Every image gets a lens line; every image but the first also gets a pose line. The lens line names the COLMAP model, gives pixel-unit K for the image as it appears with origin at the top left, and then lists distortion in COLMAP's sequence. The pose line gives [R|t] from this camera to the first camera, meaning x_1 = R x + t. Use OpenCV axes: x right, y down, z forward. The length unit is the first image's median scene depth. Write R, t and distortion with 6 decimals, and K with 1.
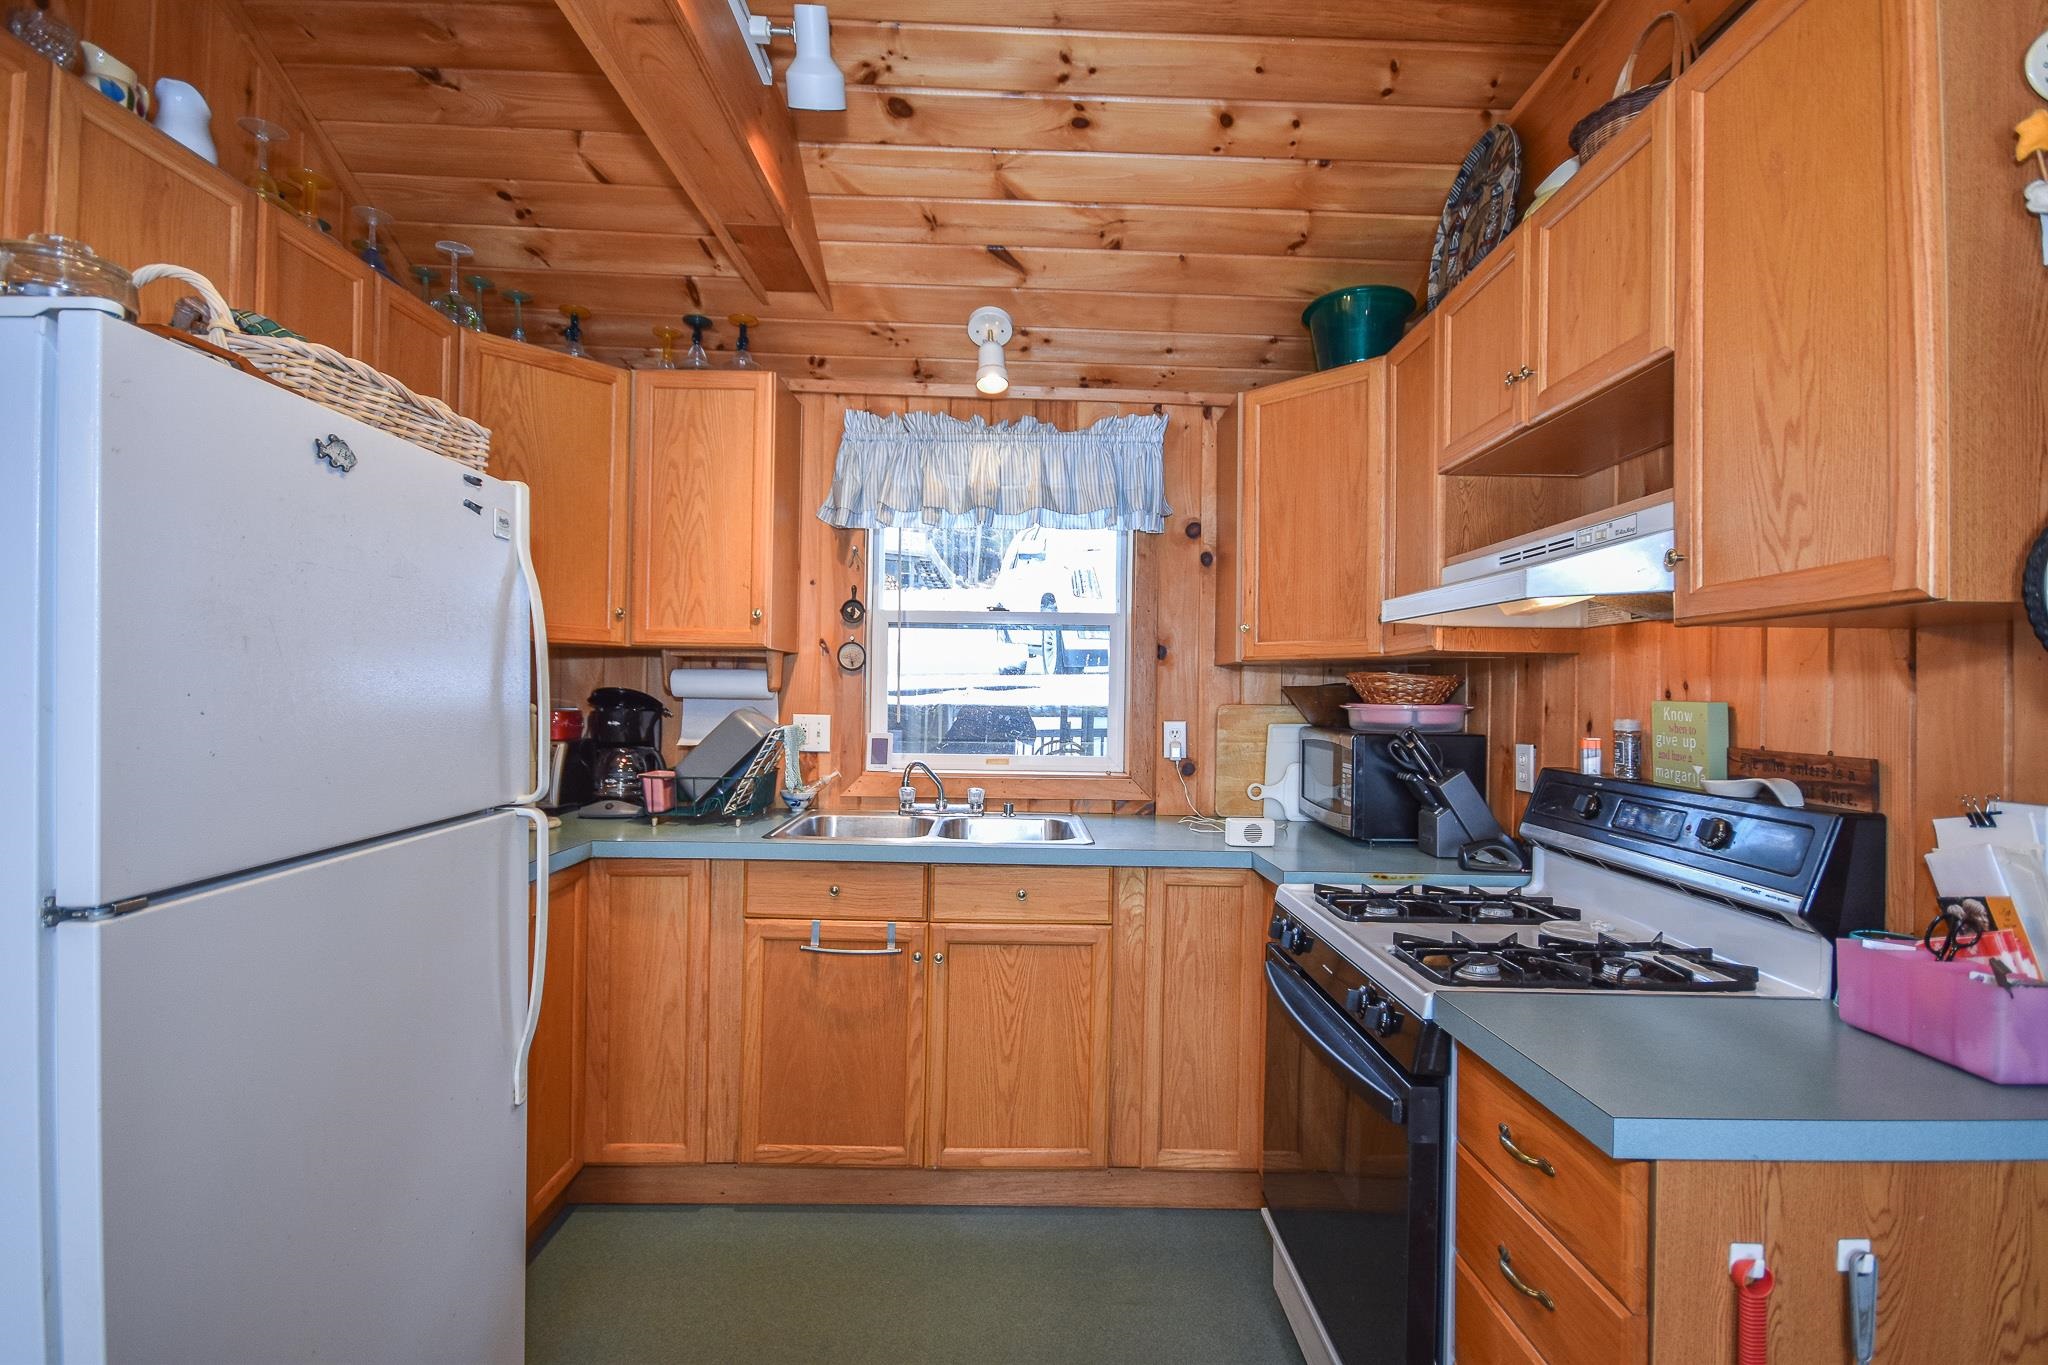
lens RADIAL K [[973.6, 0, 1034.1], [0, 973.6, 687.2], [0, 0, 1]] dist [0.003005, -0.000199]
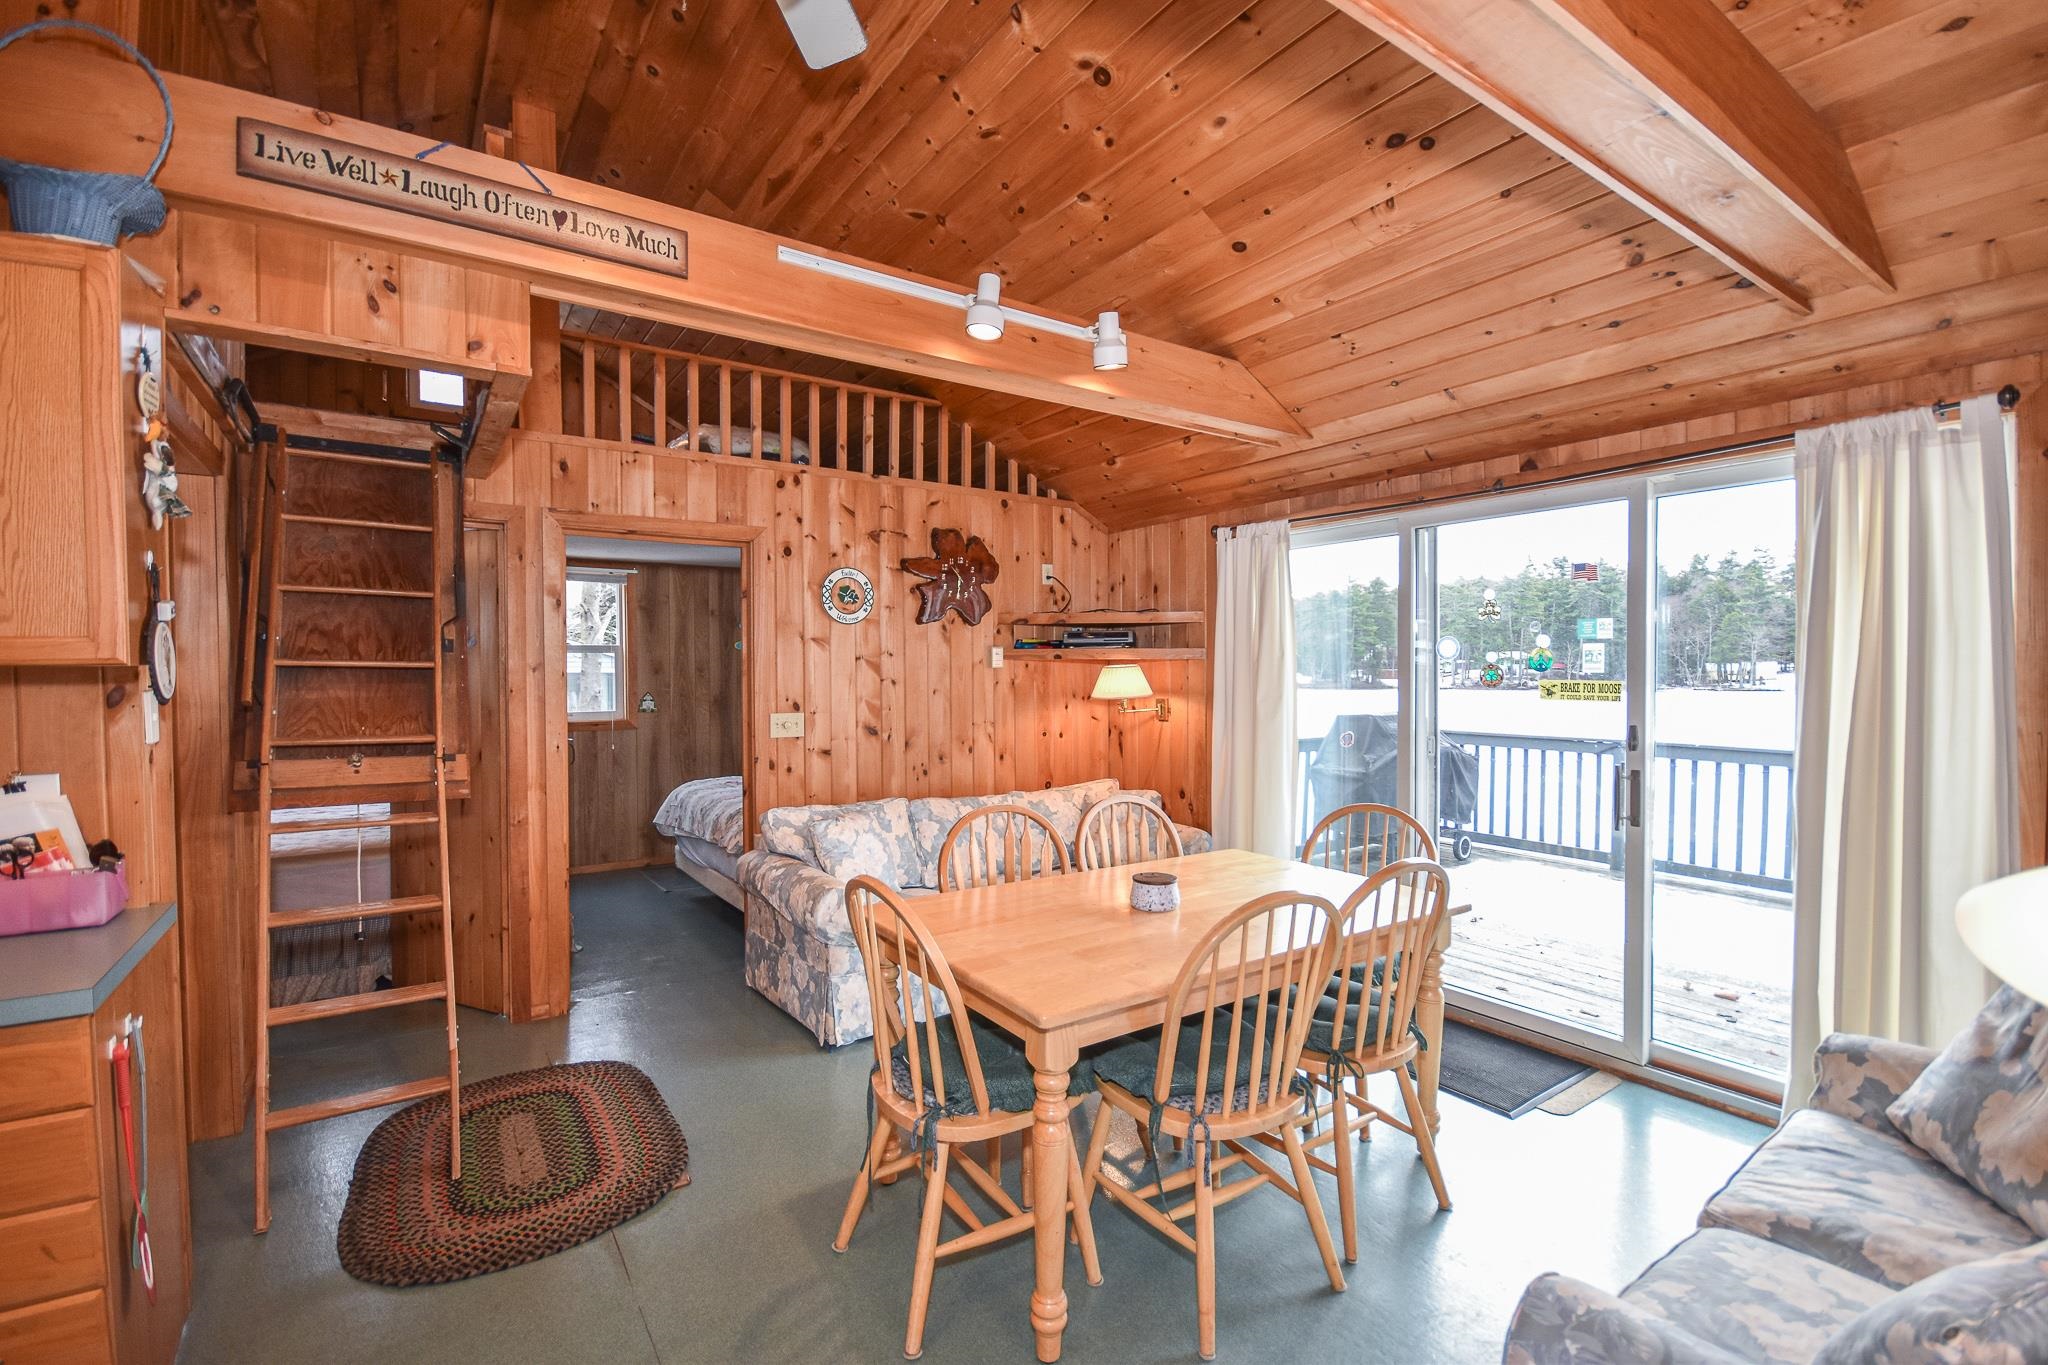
lens RADIAL K [[892.0, 0, 1004.7], [0, 892.0, 683.5], [0, 0, 1]] dist [-0.016249, -0.002745]
pose [[-0.545341, -0.031242, 0.837632, -0.535645], [-0.010503, 0.999481, 0.030441, -0.046875], [-0.838148, 0.007803, -0.545387, 0.191251]]
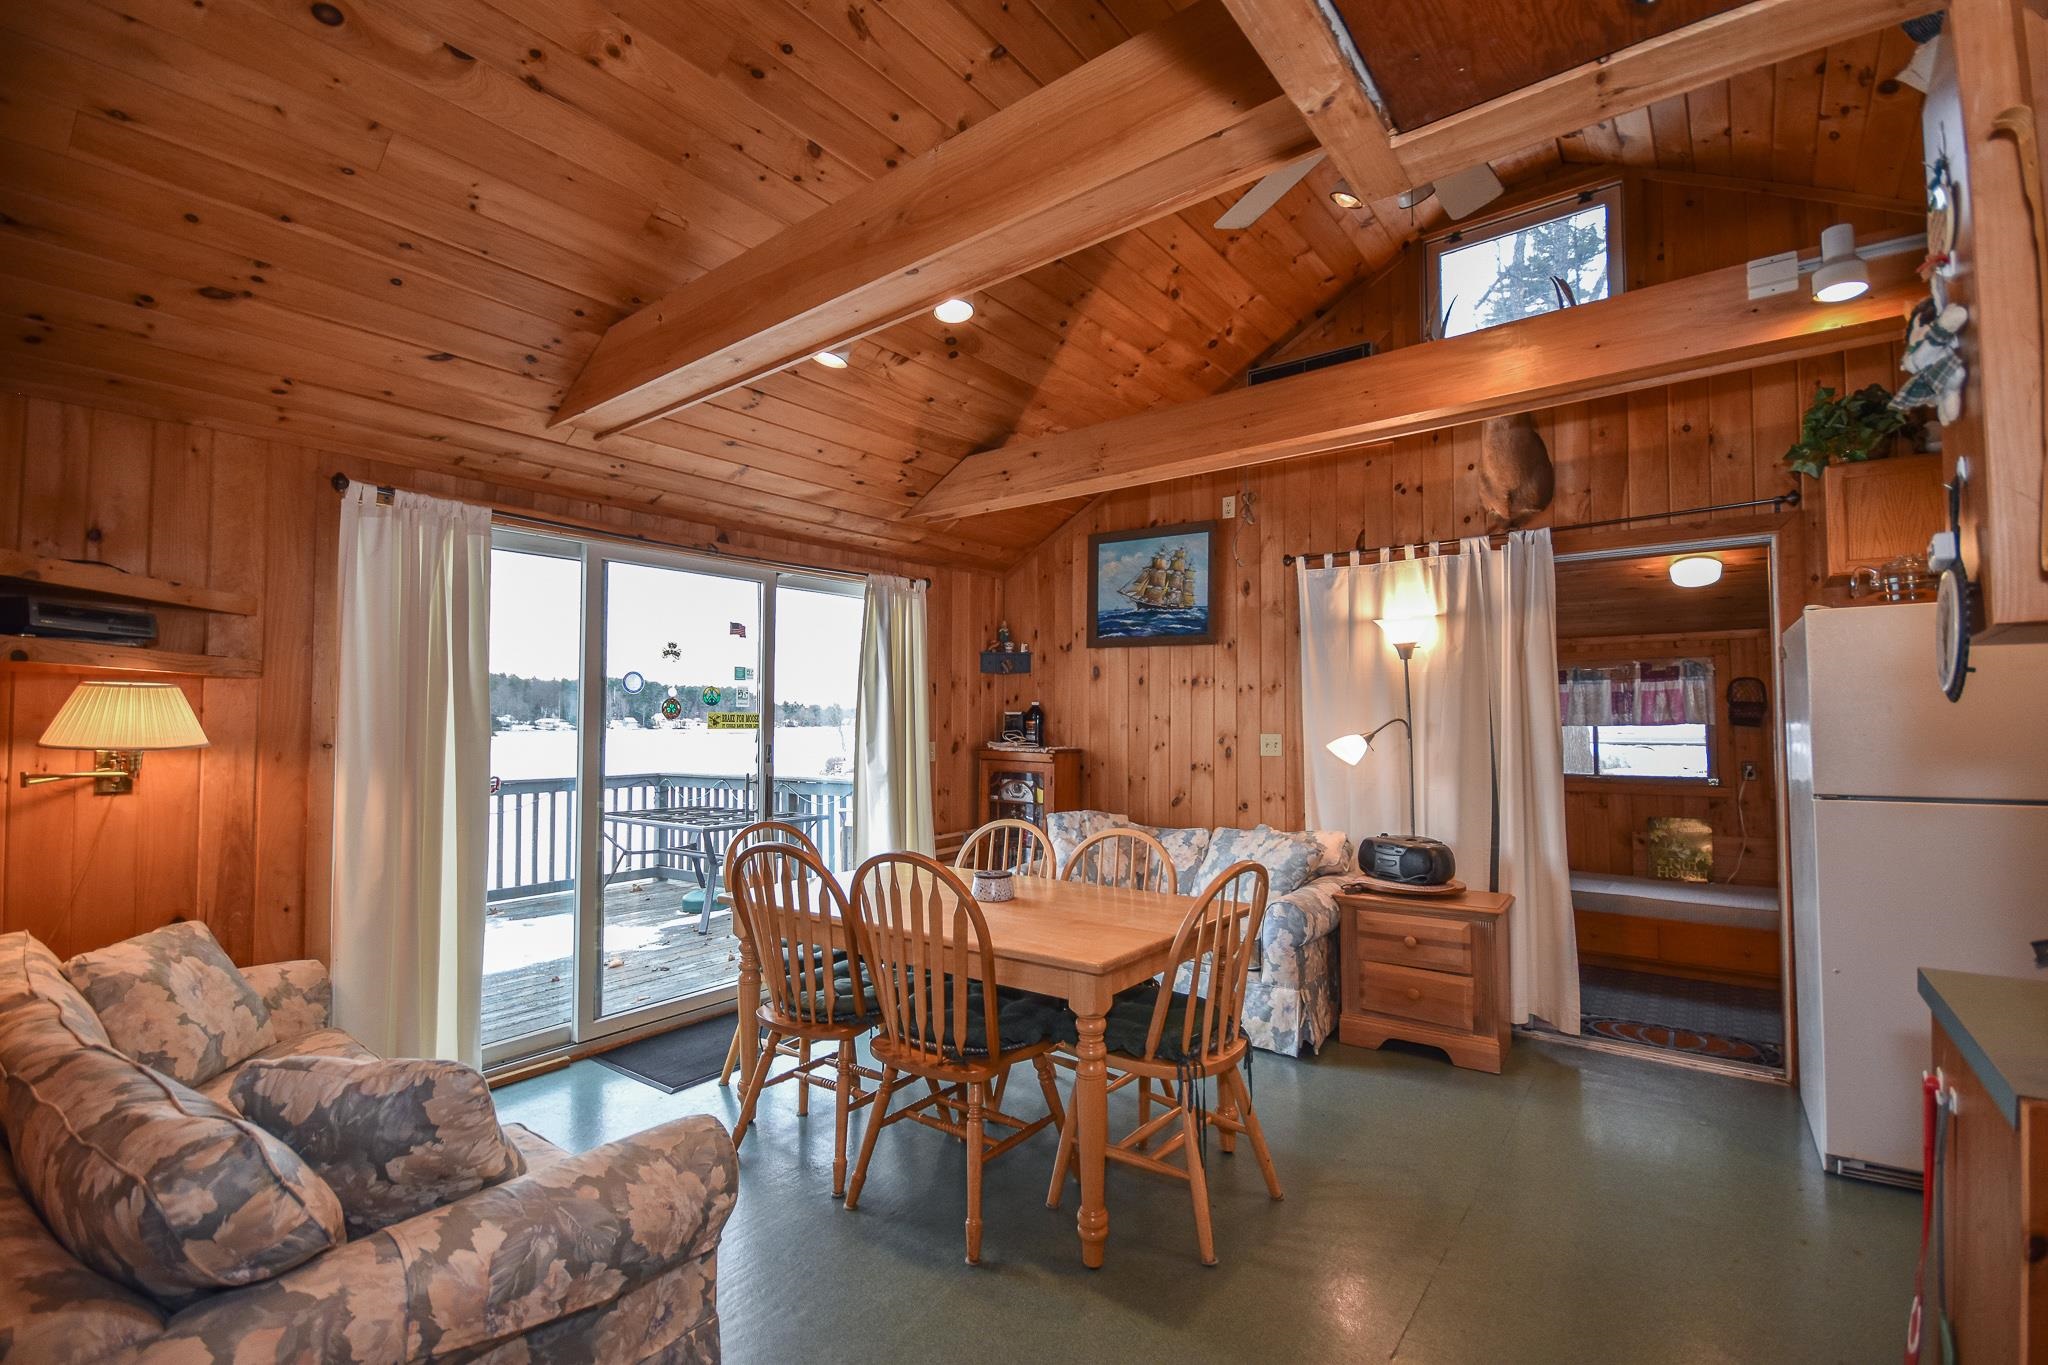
lens RADIAL K [[892.0, 0, 1012.2], [0, 892.0, 684.4], [0, 0, 1]] dist [-0.016249, -0.002745]
pose [[-0.634376, -0.050662, -0.771363, 1.039707], [-0.009868, 0.998300, -0.057452, 0.016354], [0.772962, -0.028834, -0.633797, 0.257012]]
